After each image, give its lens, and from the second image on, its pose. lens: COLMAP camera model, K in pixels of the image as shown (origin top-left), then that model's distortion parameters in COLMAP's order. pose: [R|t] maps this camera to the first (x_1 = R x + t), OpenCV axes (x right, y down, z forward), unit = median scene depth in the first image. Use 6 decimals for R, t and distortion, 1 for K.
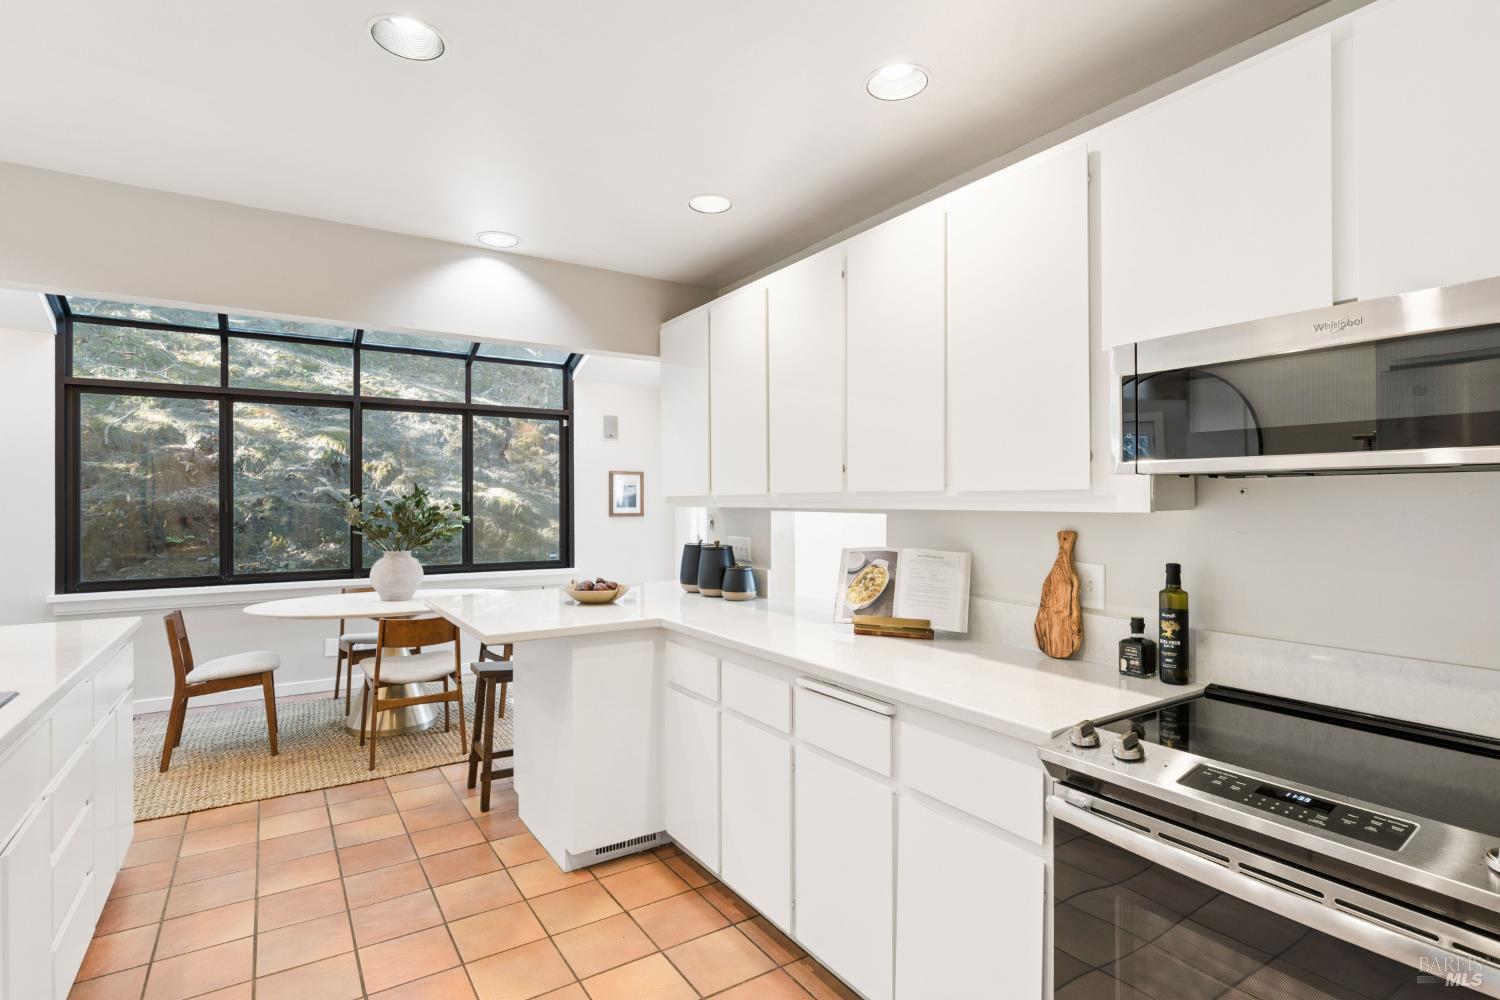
lens RADIAL K [[741.4, 0, 741.8], [0, 741.4, 503.6], [0, 0, 1]] dist [-0.003426, 0.000301]
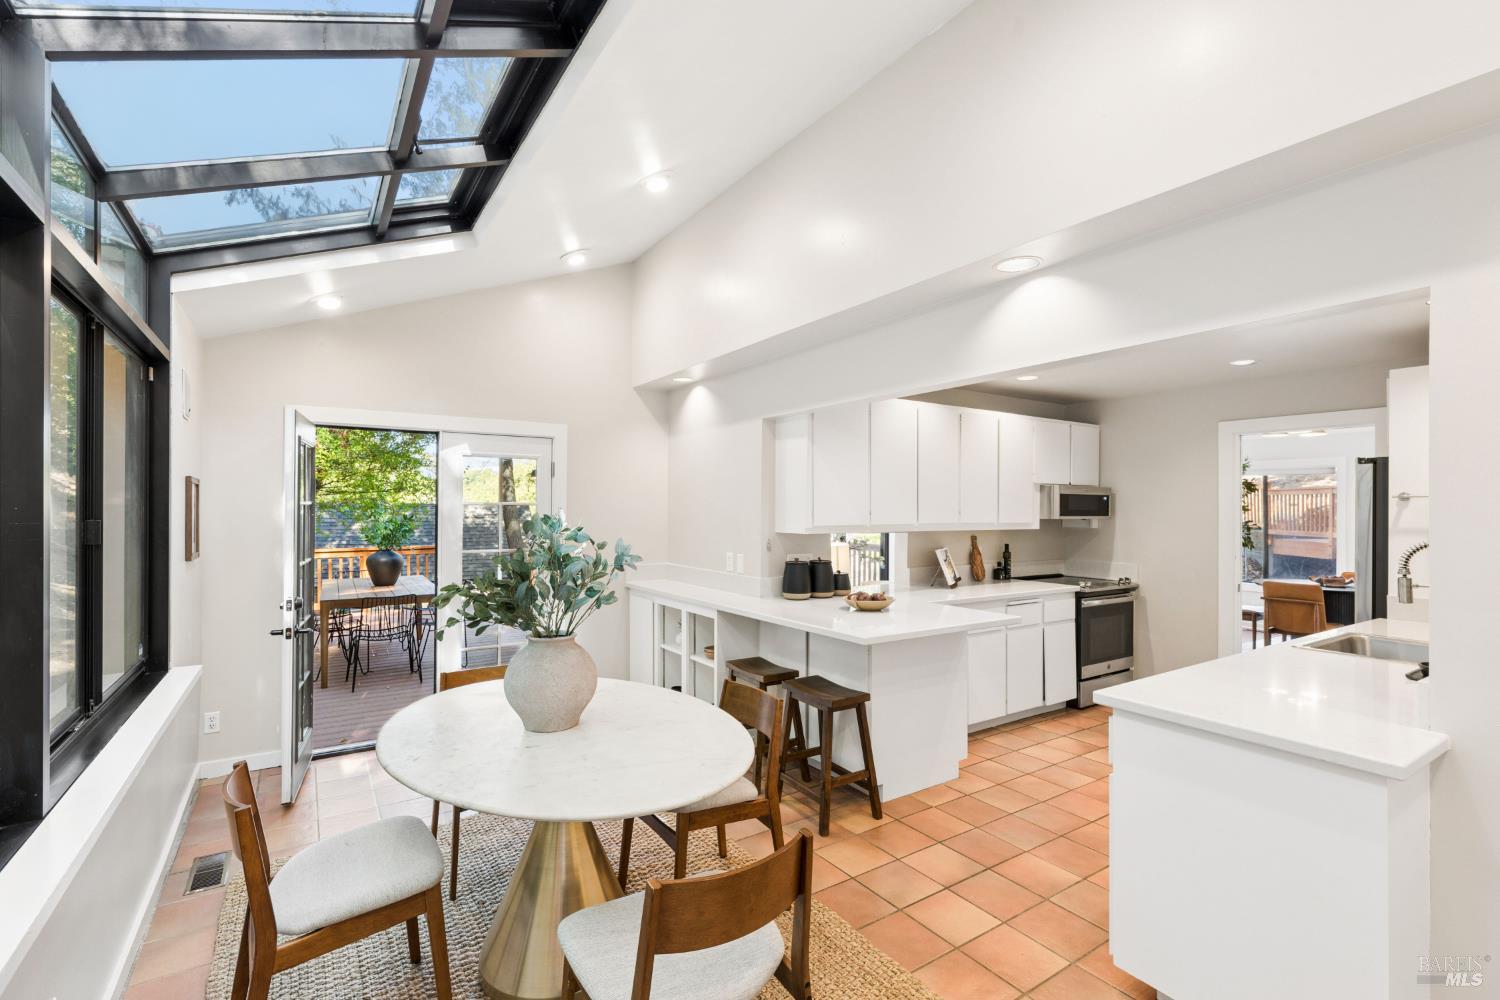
lens RADIAL K [[674.1, 0, 747.6], [0, 674.1, 490.7], [0, 0, 1]] dist [0.004896, -0.000616]
pose [[-0.009179, 0.022249, 0.999710, -1.909057], [-0.006211, 0.999732, -0.022307, -0.065338], [-0.999939, -0.006414, -0.009038, 1.698005]]
